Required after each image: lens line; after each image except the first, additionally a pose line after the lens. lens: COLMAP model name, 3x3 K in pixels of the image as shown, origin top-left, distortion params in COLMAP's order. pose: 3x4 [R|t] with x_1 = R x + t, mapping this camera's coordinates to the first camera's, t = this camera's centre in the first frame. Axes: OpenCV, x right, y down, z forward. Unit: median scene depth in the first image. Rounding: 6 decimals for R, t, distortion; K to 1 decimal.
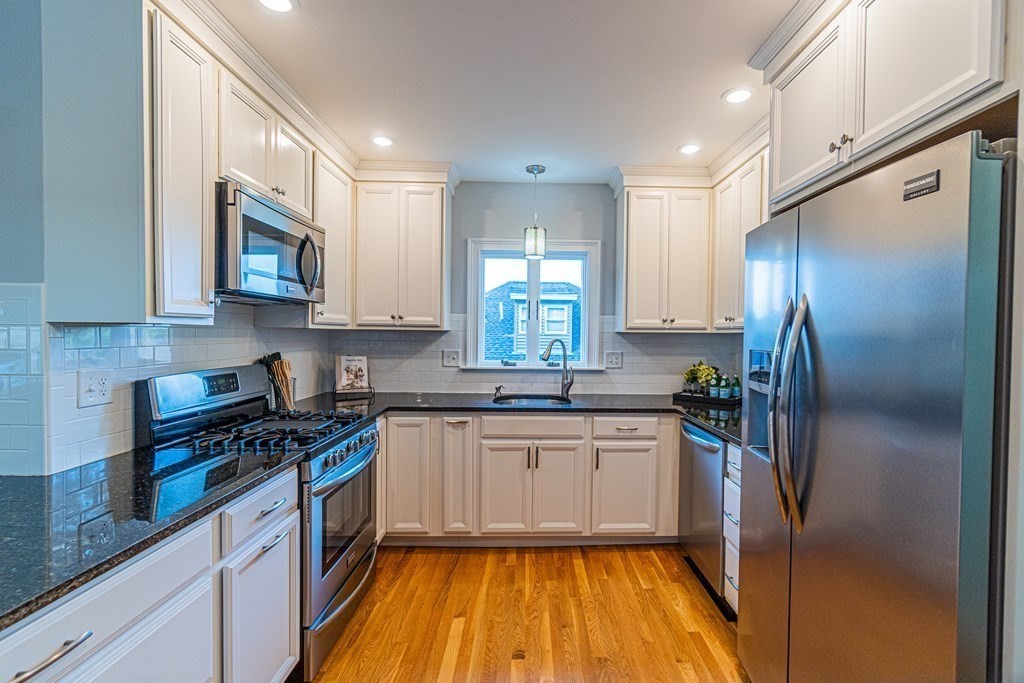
lens RADIAL K [[439.0, 0, 550.2], [0, 439.0, 349.2], [0, 0, 1]] dist [-0.005255, 0.001895]
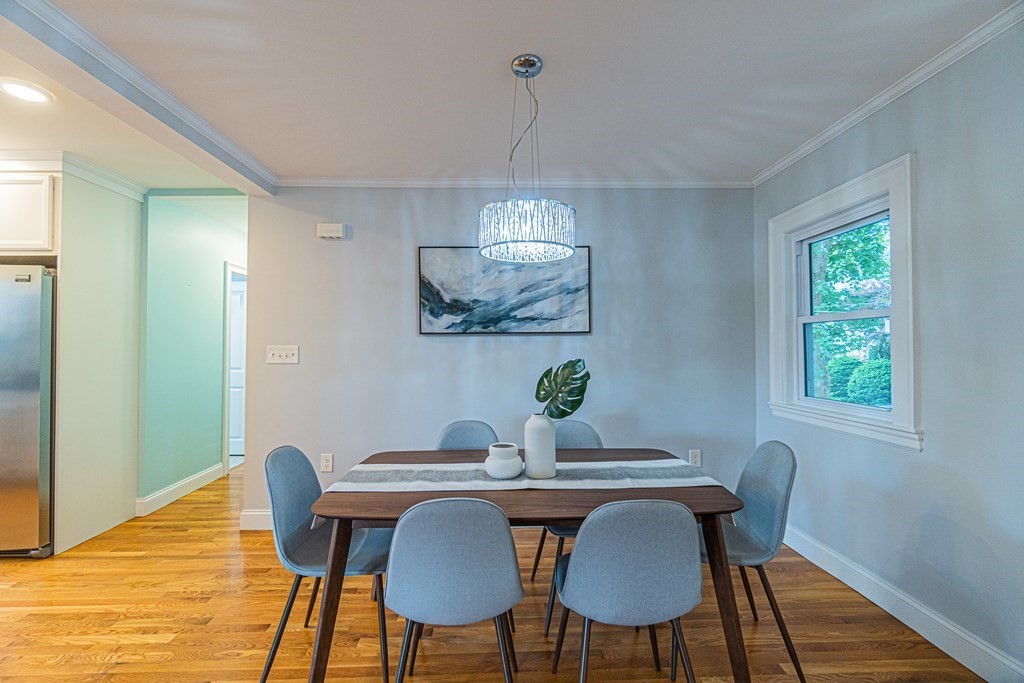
lens RADIAL K [[439.0, 0, 505.6], [0, 439.0, 338.3], [0, 0, 1]] dist [-0.005255, 0.001895]
pose [[0.020783, 0.000584, 0.999784, -0.718305], [0.032952, 0.999456, -0.001269, 0.042021], [-0.999241, 0.032972, 0.020753, -0.811993]]
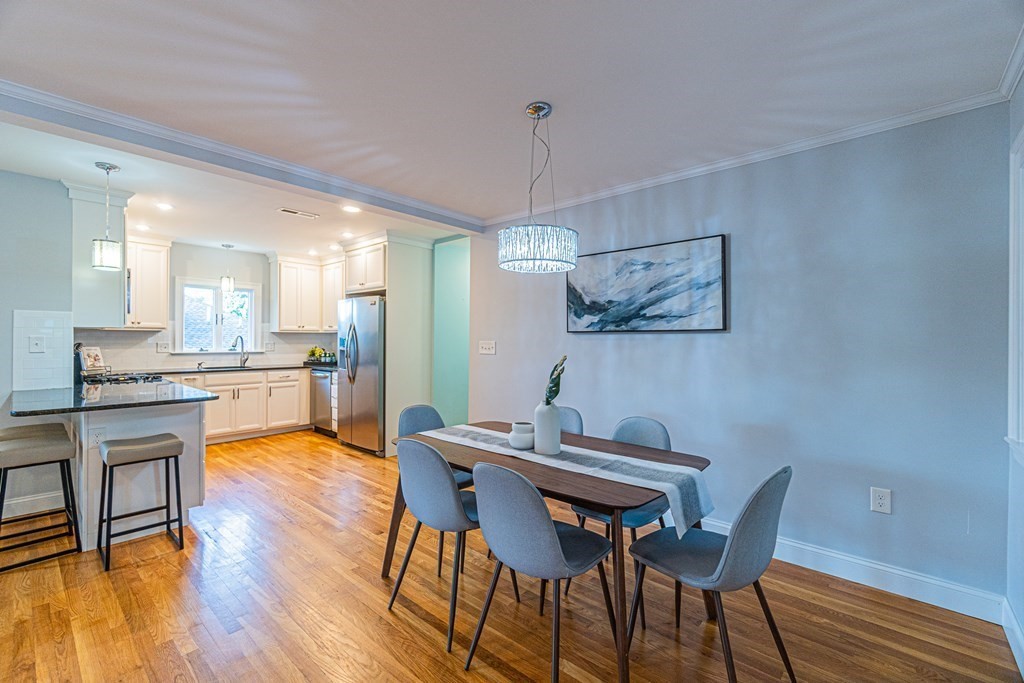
lens RADIAL K [[439.0, 0, 507.4], [0, 439.0, 339.2], [0, 0, 1]] dist [-0.005255, 0.001895]
pose [[0.699371, -0.008328, 0.714711, -0.660168], [0.024670, 0.999618, -0.012493, 0.056080], [-0.714333, 0.026369, 0.699309, -1.426671]]
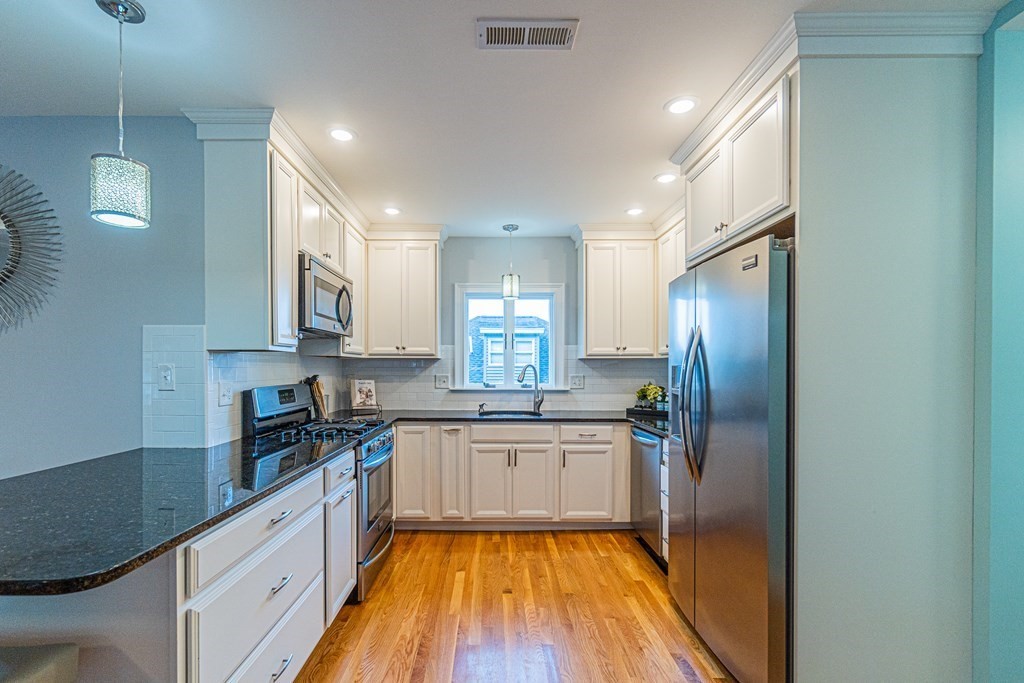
lens RADIAL K [[448.2, 0, 494.7], [0, 448.2, 366.3], [0, 0, 1]] dist [0.005629, 0.000050]
pose [[0.998874, -0.009395, -0.046511, -0.029399], [0.007578, 0.999207, -0.039093, 0.038105], [0.046841, 0.038696, 0.998153, -0.313496]]
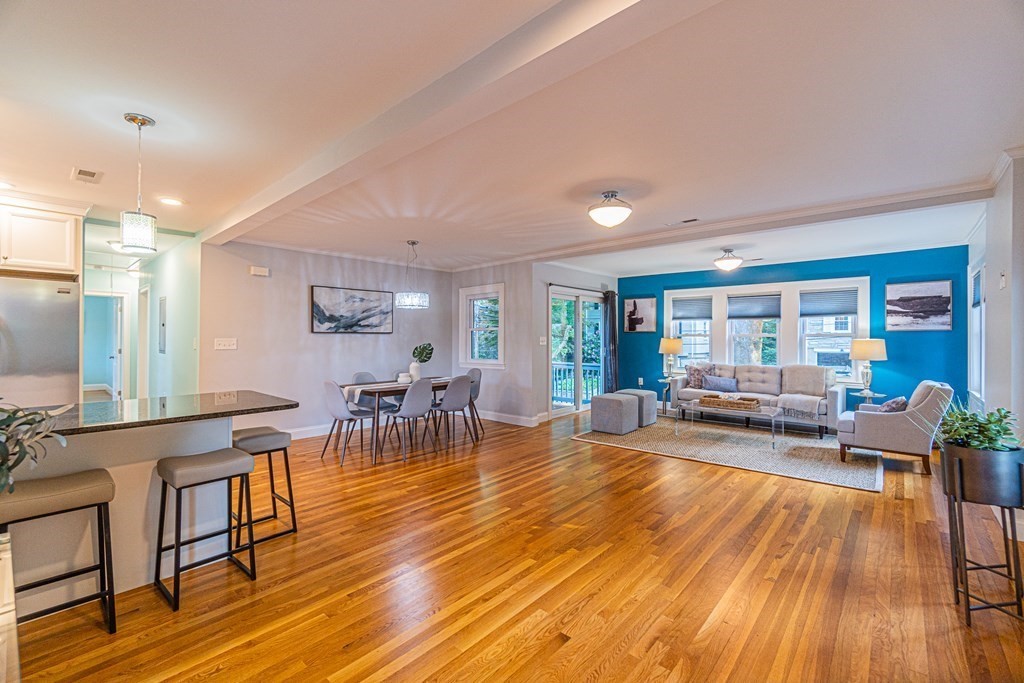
lens RADIAL K [[439.0, 0, 508.5], [0, 439.0, 336.6], [0, 0, 1]] dist [-0.005255, 0.001895]
pose [[-0.714144, -0.012456, 0.699888, -1.846187], [0.009941, 0.999560, 0.027933, -0.013476], [-0.699928, 0.026906, -0.713706, 0.397234]]
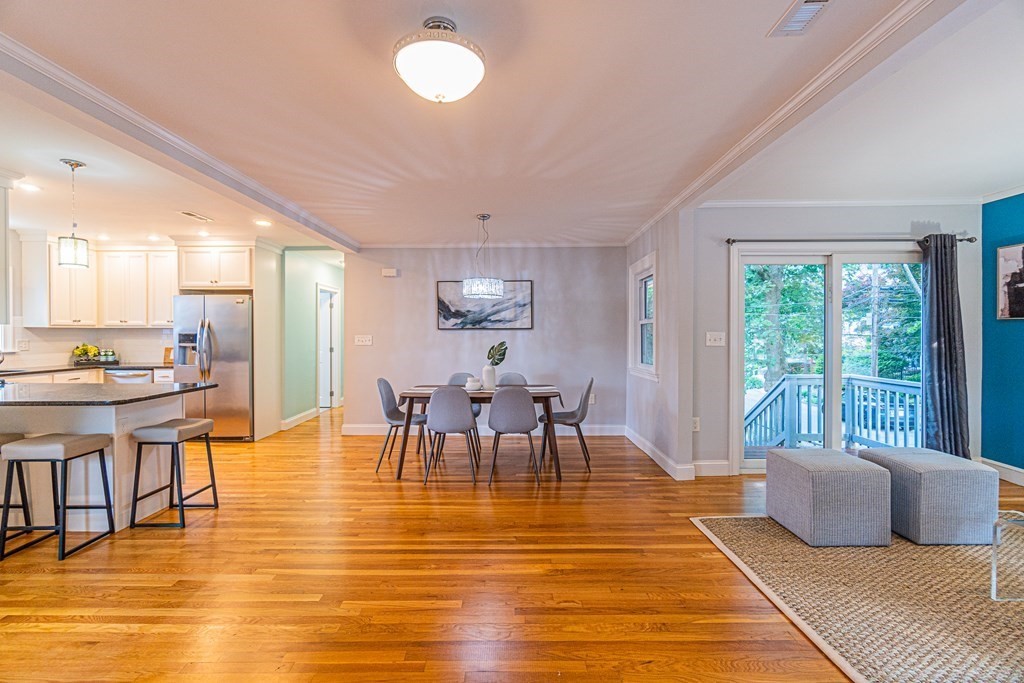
lens RADIAL K [[439.0, 0, 507.8], [0, 439.0, 338.7], [0, 0, 1]] dist [-0.005255, 0.001895]
pose [[0.055350, -0.023916, 0.998181, -1.739767], [0.032275, 0.999234, 0.022151, 0.030659], [-0.997945, 0.030991, 0.056079, -1.032184]]
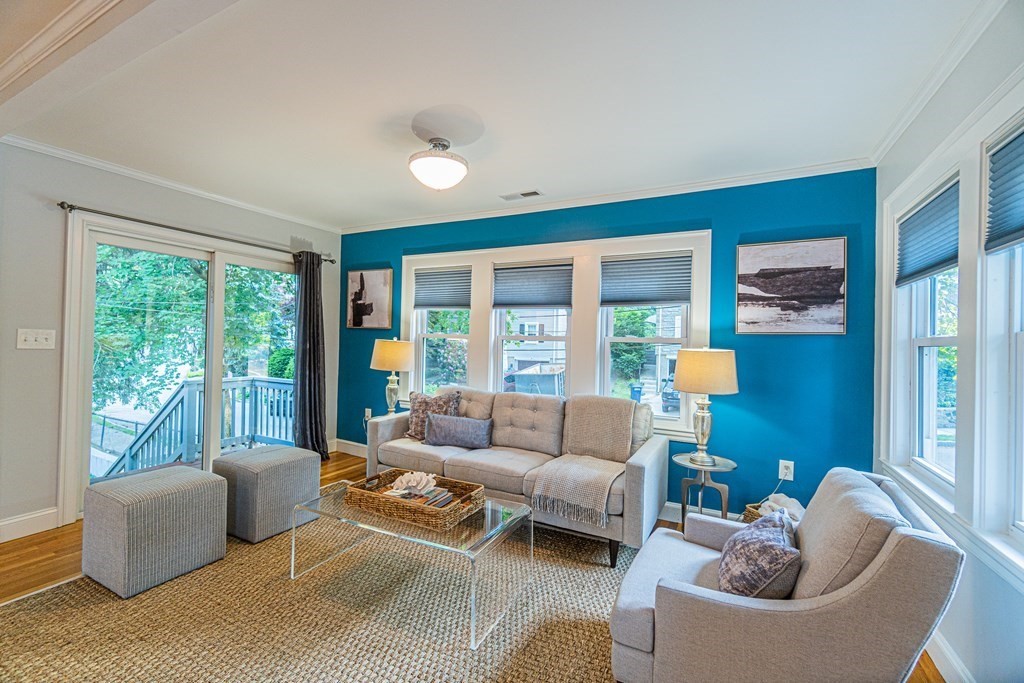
lens RADIAL K [[439.0, 0, 509.7], [0, 439.0, 335.5], [0, 0, 1]] dist [-0.005255, 0.001895]
pose [[-0.865383, -0.026744, 0.500398, -1.712710], [-0.019738, 0.999619, 0.019290, 0.036099], [-0.500723, 0.006816, -0.865581, -1.339268]]
